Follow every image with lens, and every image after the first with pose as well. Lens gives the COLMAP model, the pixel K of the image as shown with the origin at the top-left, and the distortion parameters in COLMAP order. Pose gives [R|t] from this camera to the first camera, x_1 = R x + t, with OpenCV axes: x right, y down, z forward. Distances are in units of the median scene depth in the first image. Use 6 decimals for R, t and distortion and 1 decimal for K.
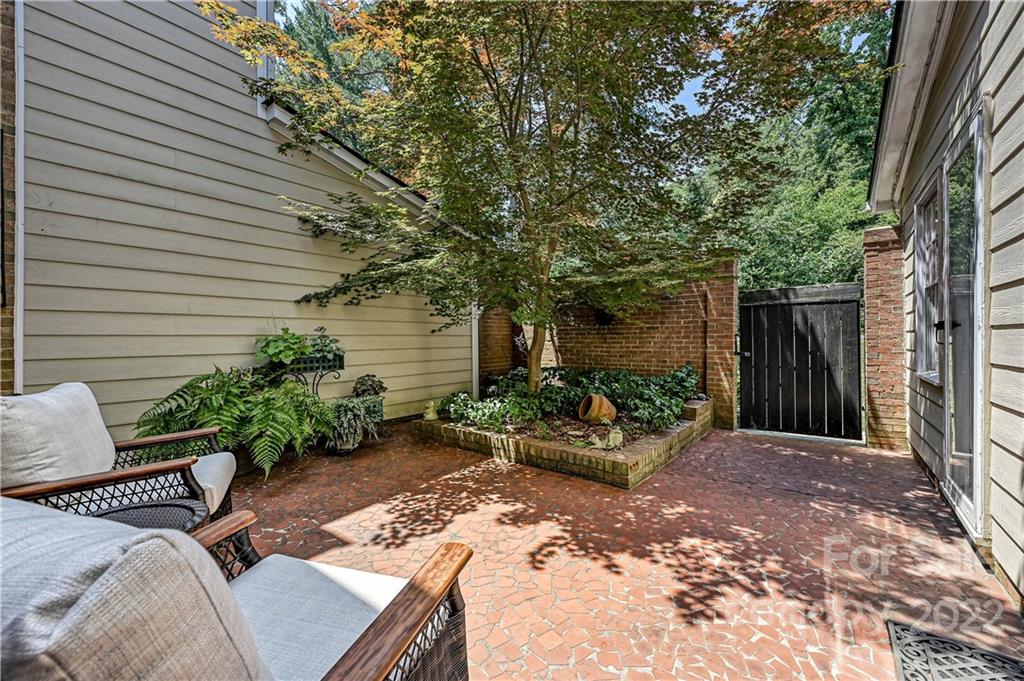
lens RADIAL K [[410.7, 0, 512.0], [0, 410.7, 329.8], [0, 0, 1]] dist [-0.001949, -0.000272]
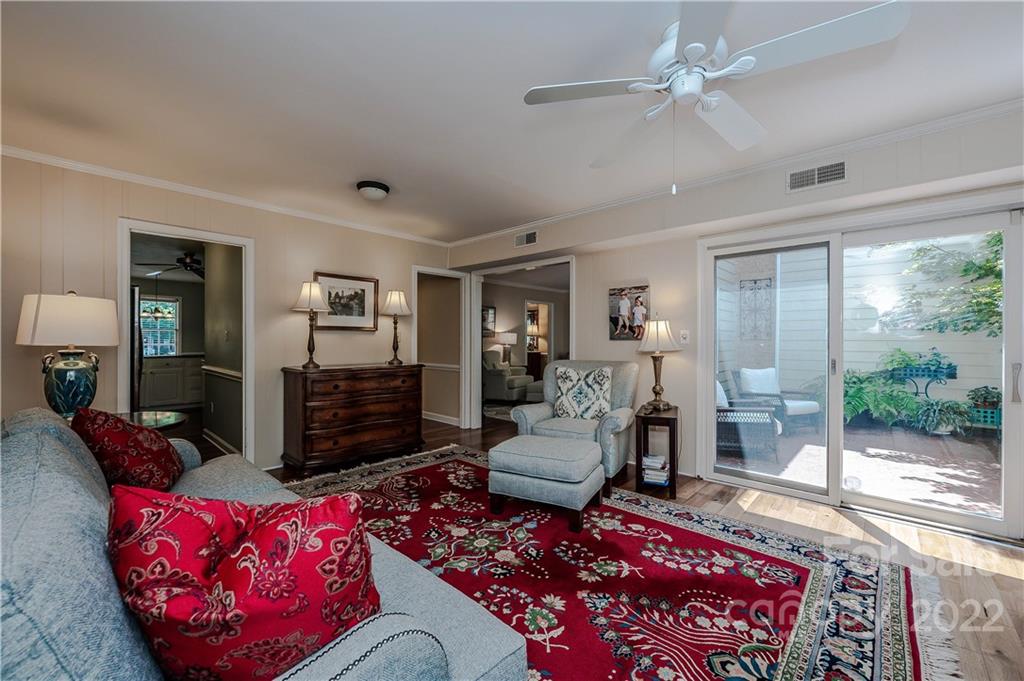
lens RADIAL K [[387.8, 0, 530.8], [0, 387.8, 339.8], [0, 0, 1]] dist [-0.000603, -0.000059]
pose [[-0.040361, 0.011293, -0.999121, 1.518436], [0.020083, 0.999743, 0.010489, -0.121610], [0.998983, -0.019642, -0.040578, -0.562580]]
